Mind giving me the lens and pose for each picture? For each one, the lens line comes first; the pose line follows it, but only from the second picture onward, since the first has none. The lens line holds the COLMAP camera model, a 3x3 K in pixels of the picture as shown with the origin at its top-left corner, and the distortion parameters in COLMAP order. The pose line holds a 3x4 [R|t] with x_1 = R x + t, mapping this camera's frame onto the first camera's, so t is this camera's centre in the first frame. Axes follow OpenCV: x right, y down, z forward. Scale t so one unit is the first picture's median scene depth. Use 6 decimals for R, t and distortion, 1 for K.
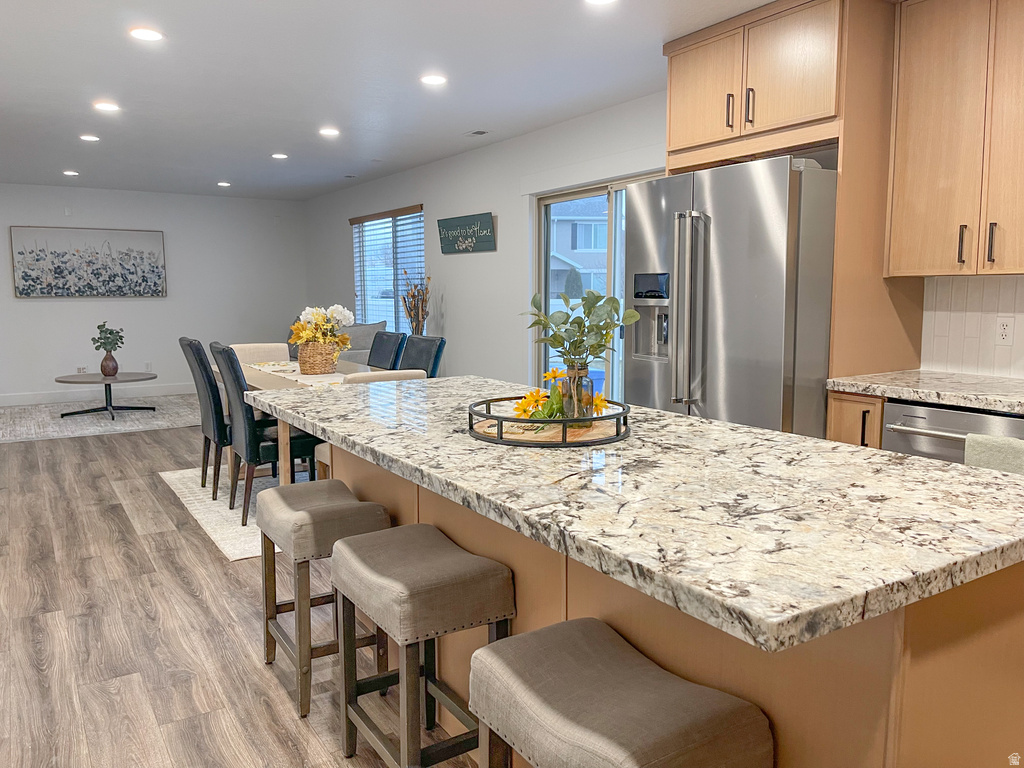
lens RADIAL K [[771.5, 0, 507.5], [0, 771.5, 381.8], [0, 0, 1]] dist [0.081419, -0.102470]
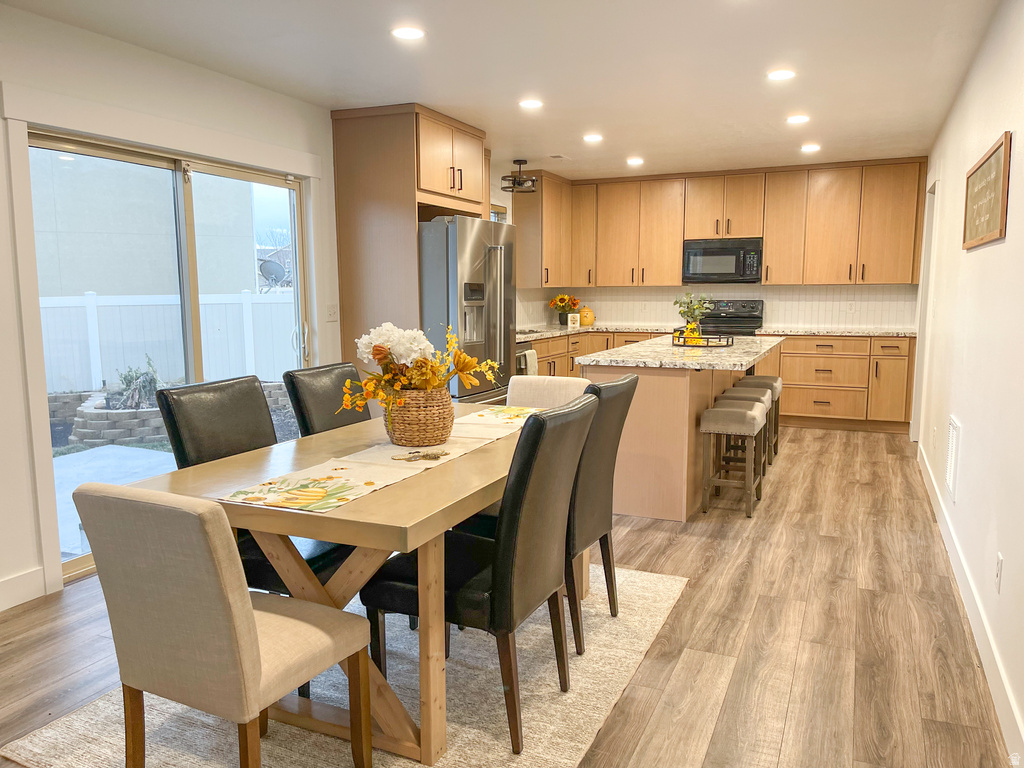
lens RADIAL K [[772.5, 0, 513.6], [0, 772.5, 395.0], [0, 0, 1]] dist [0.056996, -0.054142]
pose [[-0.555170, -0.107035, 0.824821, -1.151452], [0.103551, 0.975075, 0.196231, -0.229256], [-0.825266, 0.194353, -0.530248, 1.890800]]
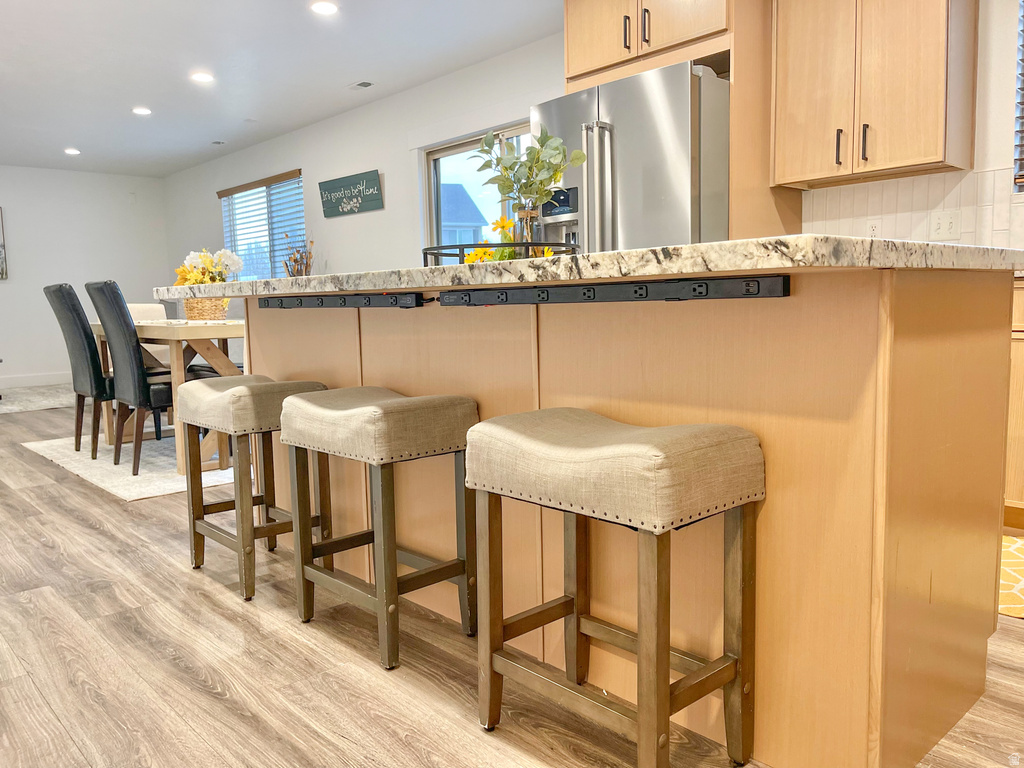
lens RADIAL K [[772.5, 0, 513.7], [0, 772.5, 389.8], [0, 0, 1]] dist [0.073462, -0.092926]
pose [[0.983158, -0.038563, 0.178645, -0.074386], [0.039767, 0.999204, -0.003158, 0.137057], [-0.178381, 0.010209, 0.983909, -0.002080]]
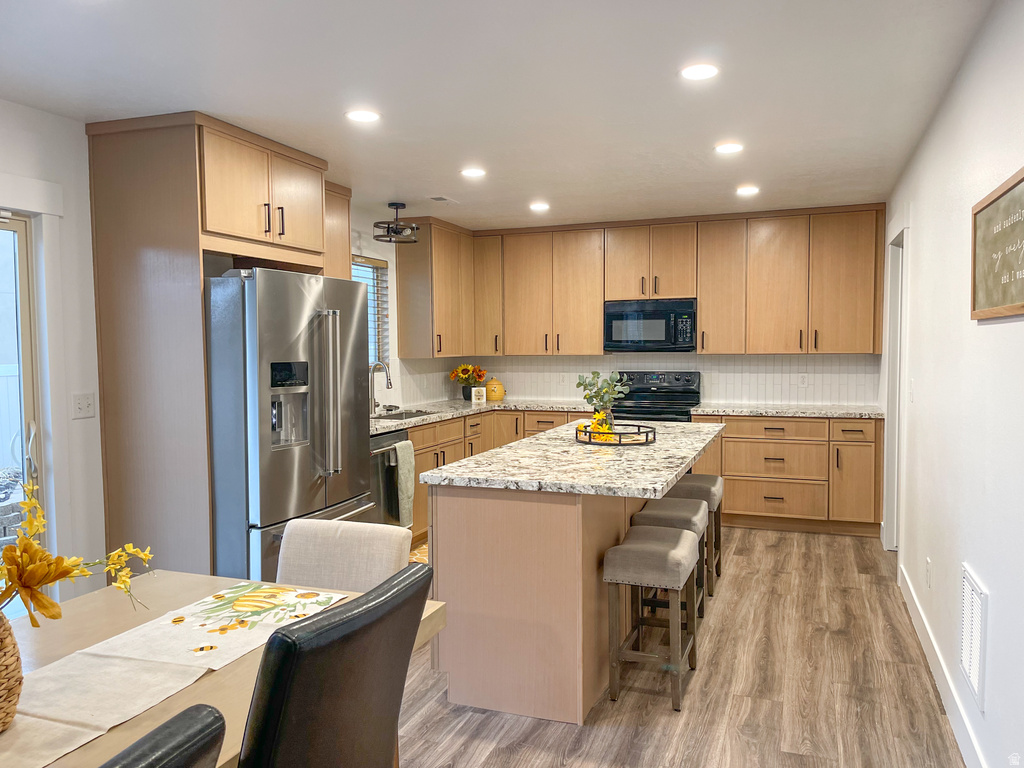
lens RADIAL K [[772.5, 0, 513.7], [0, 772.5, 389.8], [0, 0, 1]] dist [0.073462, -0.092926]
pose [[-0.602953, -0.037423, 0.796898, -0.877241], [0.103509, 0.986786, 0.124658, -0.217997], [-0.791033, 0.157649, -0.591112, 1.497630]]
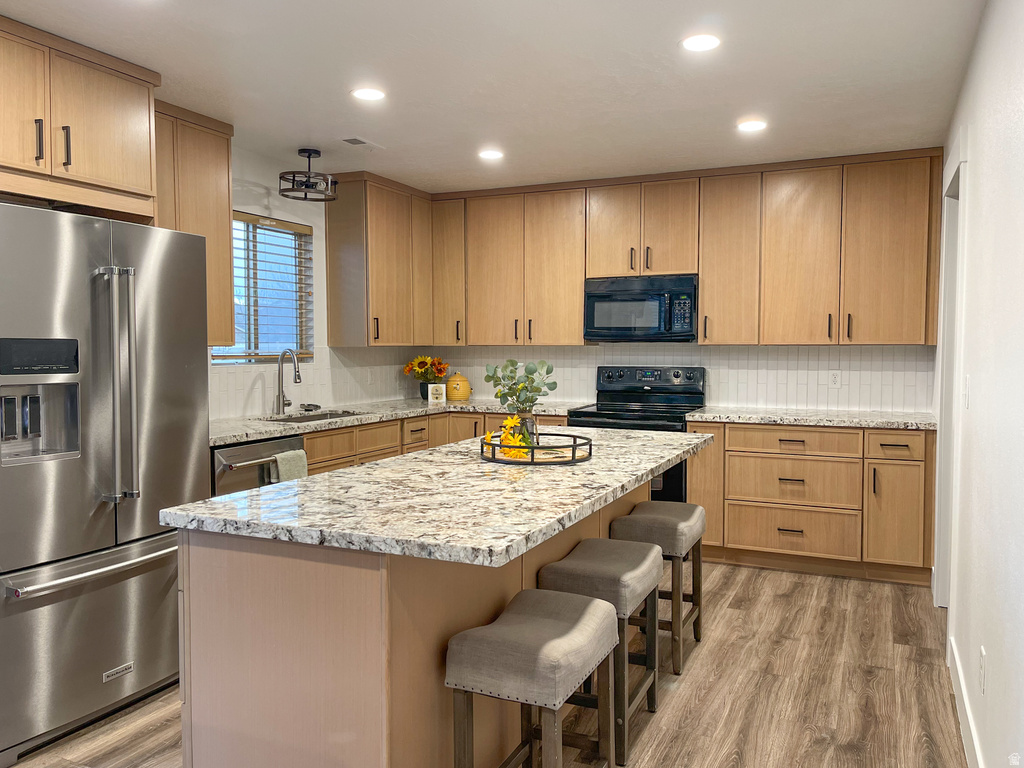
lens RADIAL K [[794.0, 0, 518.6], [0, 794.0, 387.2], [0, 0, 1]] dist [0.080563, -0.103888]
pose [[-0.551365, -0.040537, 0.833279, -0.728772], [0.099217, 0.988544, 0.113740, -0.148258], [-0.828343, 0.145387, -0.541027, 1.135145]]
